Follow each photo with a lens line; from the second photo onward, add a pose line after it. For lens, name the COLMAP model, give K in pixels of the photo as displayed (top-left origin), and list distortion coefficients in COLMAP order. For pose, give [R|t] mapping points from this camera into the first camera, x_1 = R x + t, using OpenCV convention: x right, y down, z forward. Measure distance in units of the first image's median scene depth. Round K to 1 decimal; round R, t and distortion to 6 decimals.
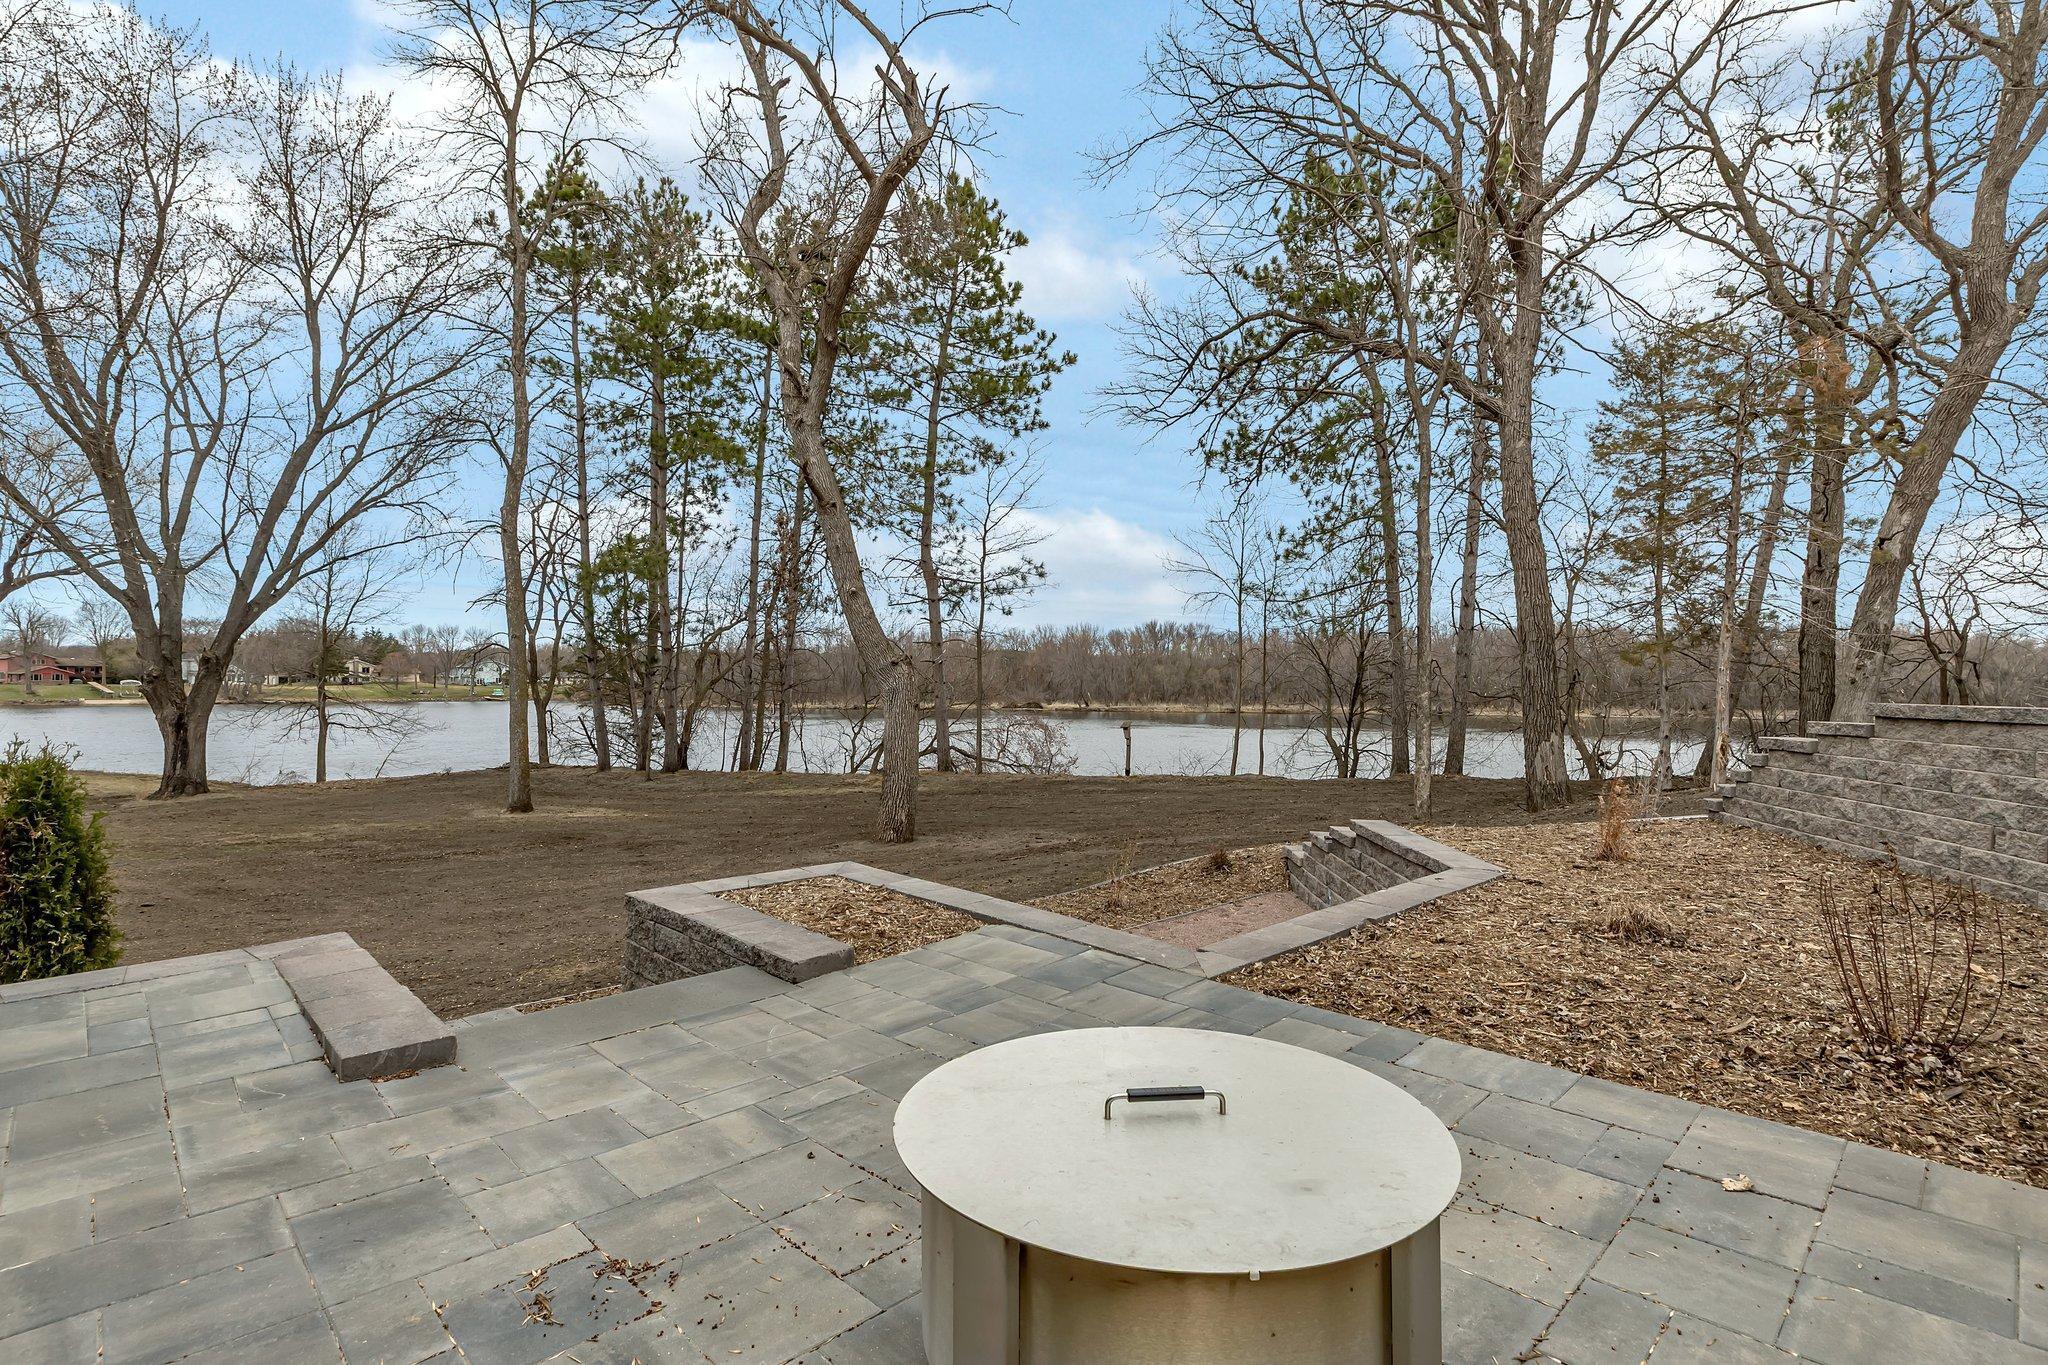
lens RADIAL K [[930.1, 0, 1020.7], [0, 930.1, 693.0], [0, 0, 1]] dist [0.004174, -0.000048]
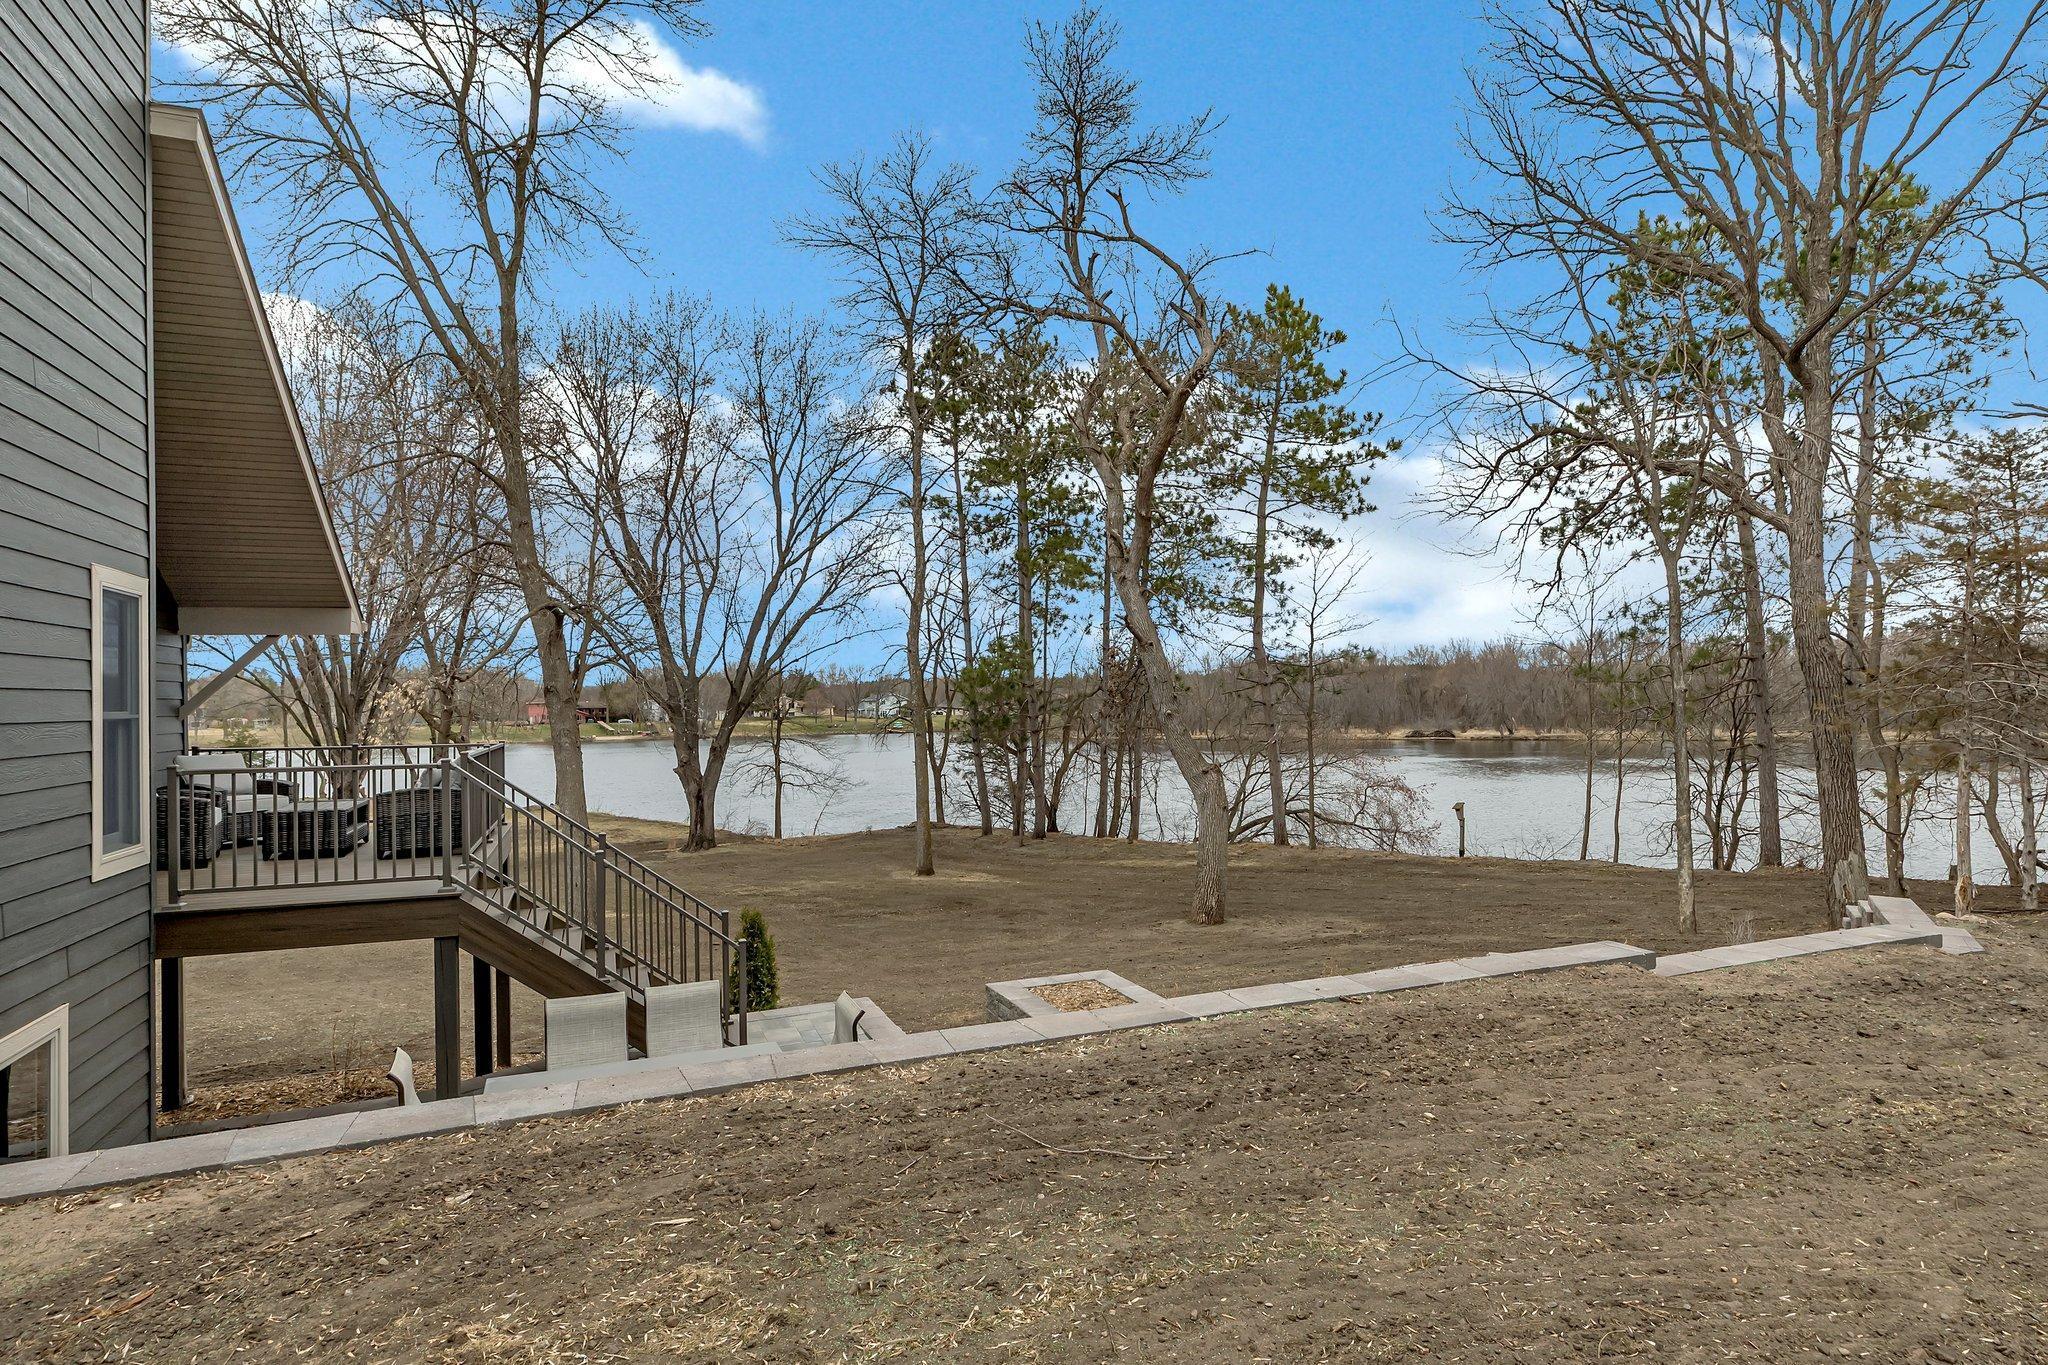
lens RADIAL K [[1101.8, 0, 1030.9], [0, 1101.8, 684.3], [0, 0, 1]] dist [-0.001236, -0.000125]
pose [[0.925819, -0.023977, -0.377206, 0.130870], [0.022417, 0.999712, -0.008526, -0.093404], [0.377302, -0.000562, 0.926090, -0.261971]]
